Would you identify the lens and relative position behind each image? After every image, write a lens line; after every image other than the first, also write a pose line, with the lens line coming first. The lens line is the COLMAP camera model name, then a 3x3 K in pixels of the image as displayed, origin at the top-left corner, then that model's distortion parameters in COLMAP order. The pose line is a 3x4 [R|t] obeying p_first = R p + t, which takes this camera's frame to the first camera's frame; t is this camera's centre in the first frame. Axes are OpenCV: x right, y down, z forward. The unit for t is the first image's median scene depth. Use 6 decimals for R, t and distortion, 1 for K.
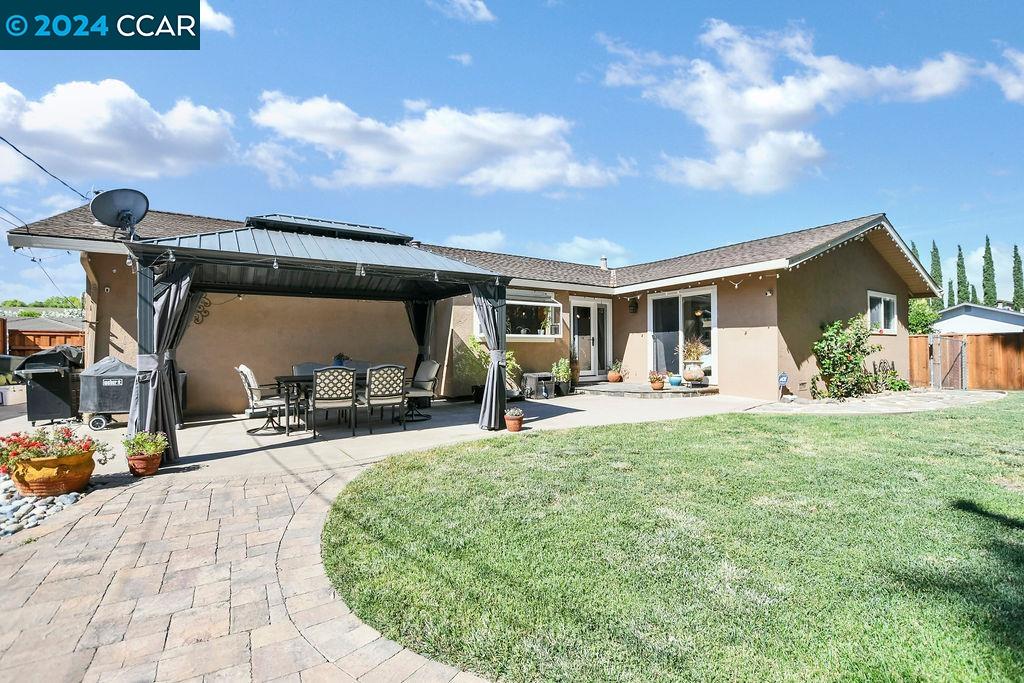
lens RADIAL K [[472.4, 0, 515.3], [0, 472.4, 348.9], [0, 0, 1]] dist [-0.021397, -0.000372]
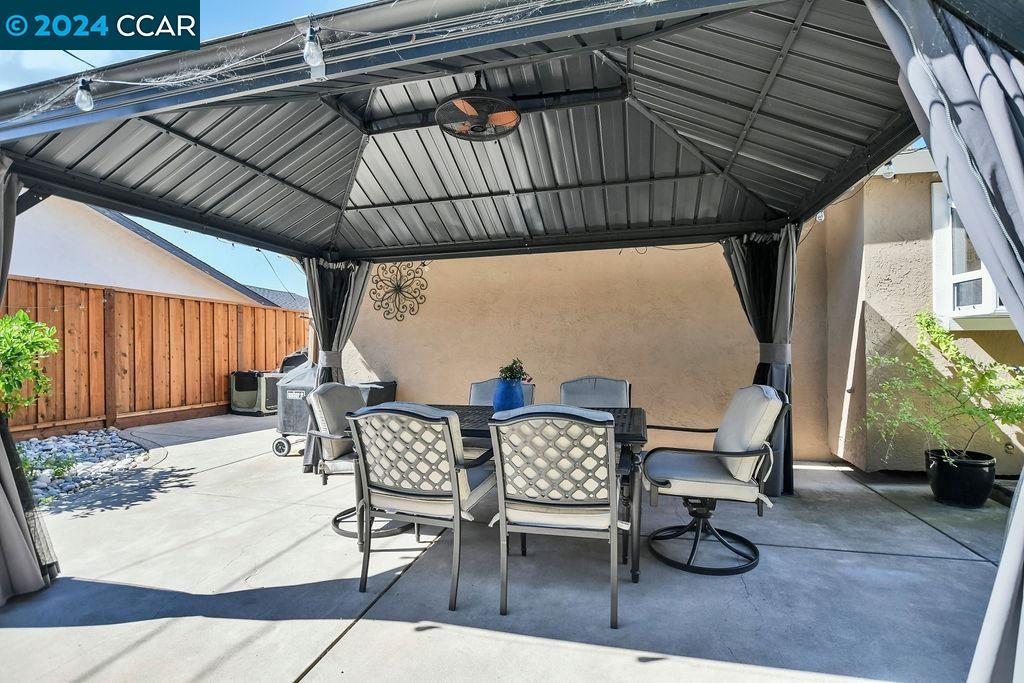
lens RADIAL K [[472.4, 0, 515.3], [0, 472.4, 348.9], [0, 0, 1]] dist [-0.021397, -0.000372]
pose [[0.672394, -0.000696, -0.740193, -0.044512], [0.001662, 0.999998, 0.000569, -0.002549], [0.740191, -0.001613, 0.672394, 0.587048]]
